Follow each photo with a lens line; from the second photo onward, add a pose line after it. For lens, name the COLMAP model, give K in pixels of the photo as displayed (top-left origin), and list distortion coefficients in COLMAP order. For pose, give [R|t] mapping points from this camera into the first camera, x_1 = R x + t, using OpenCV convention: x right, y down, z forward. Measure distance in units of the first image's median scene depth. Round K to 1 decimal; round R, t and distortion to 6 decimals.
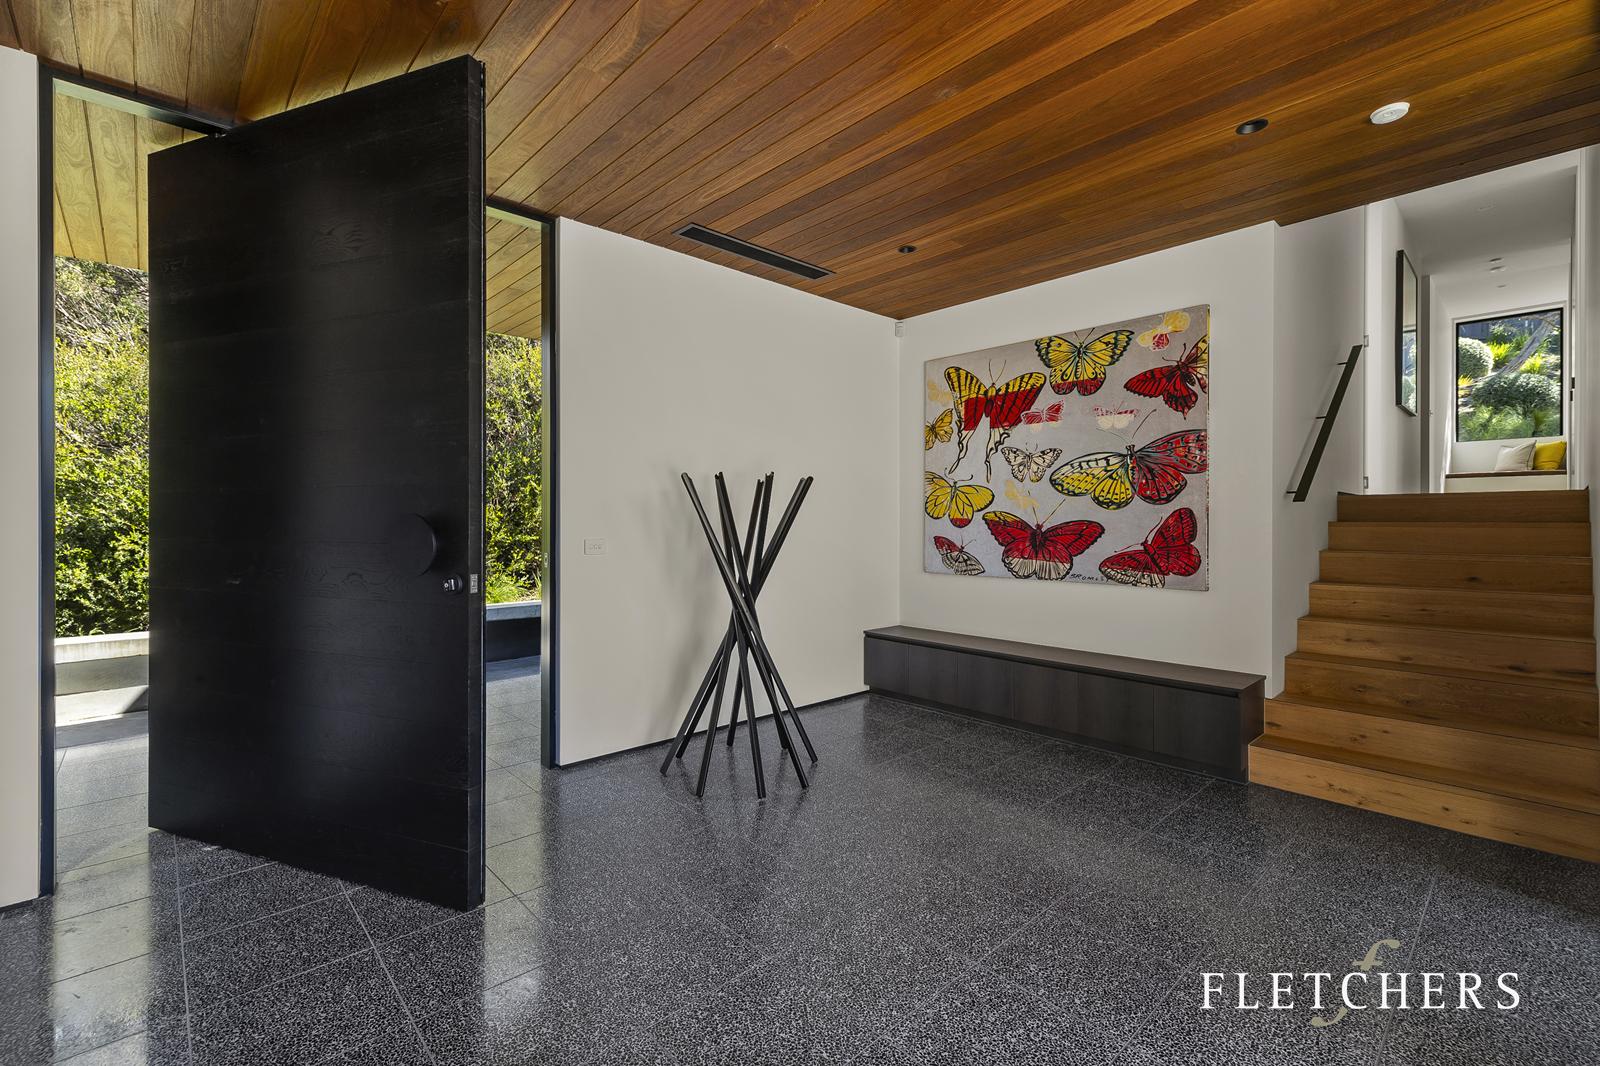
lens RADIAL K [[710.0, 0, 788.1], [0, 710.0, 524.1], [0, 0, 1]] dist [0.002104, 0.000274]
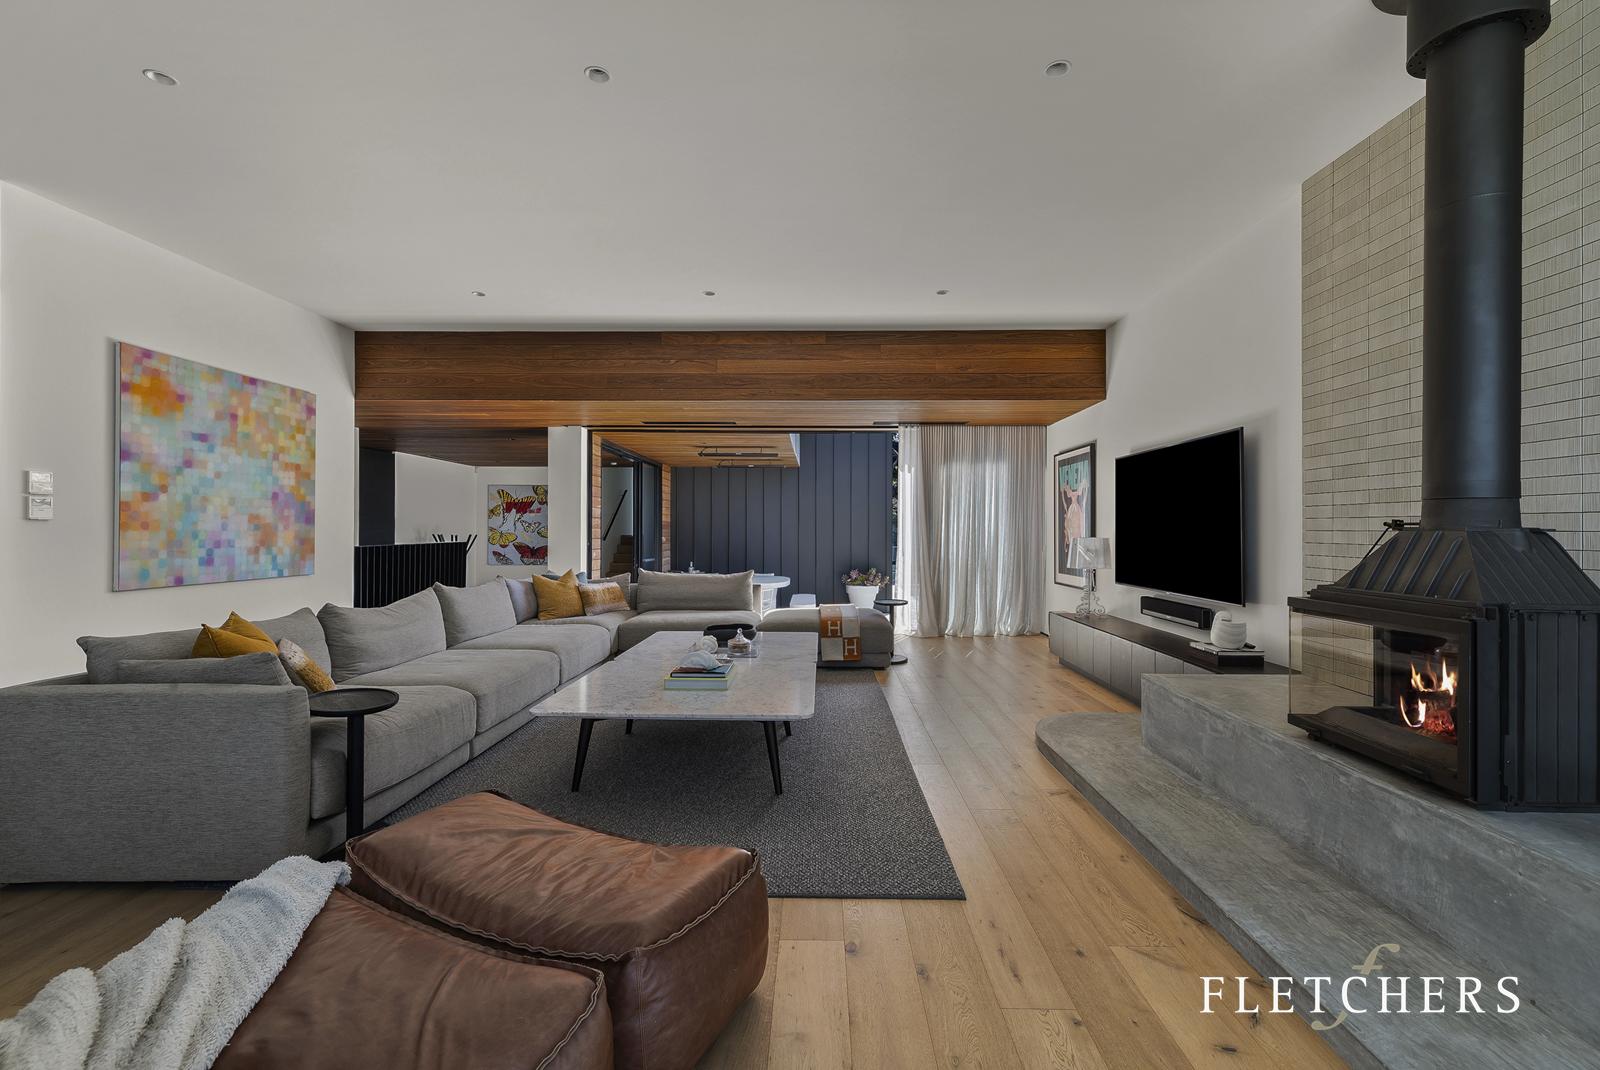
lens RADIAL K [[710.0, 0, 795.8], [0, 710.0, 529.4], [0, 0, 1]] dist [0.002104, 0.000274]
pose [[0.700079, 0.002497, 0.714061, -1.040636], [0.000827, 0.999990, -0.004308, -0.060187], [-0.714065, 0.003607, 0.700071, -1.945157]]
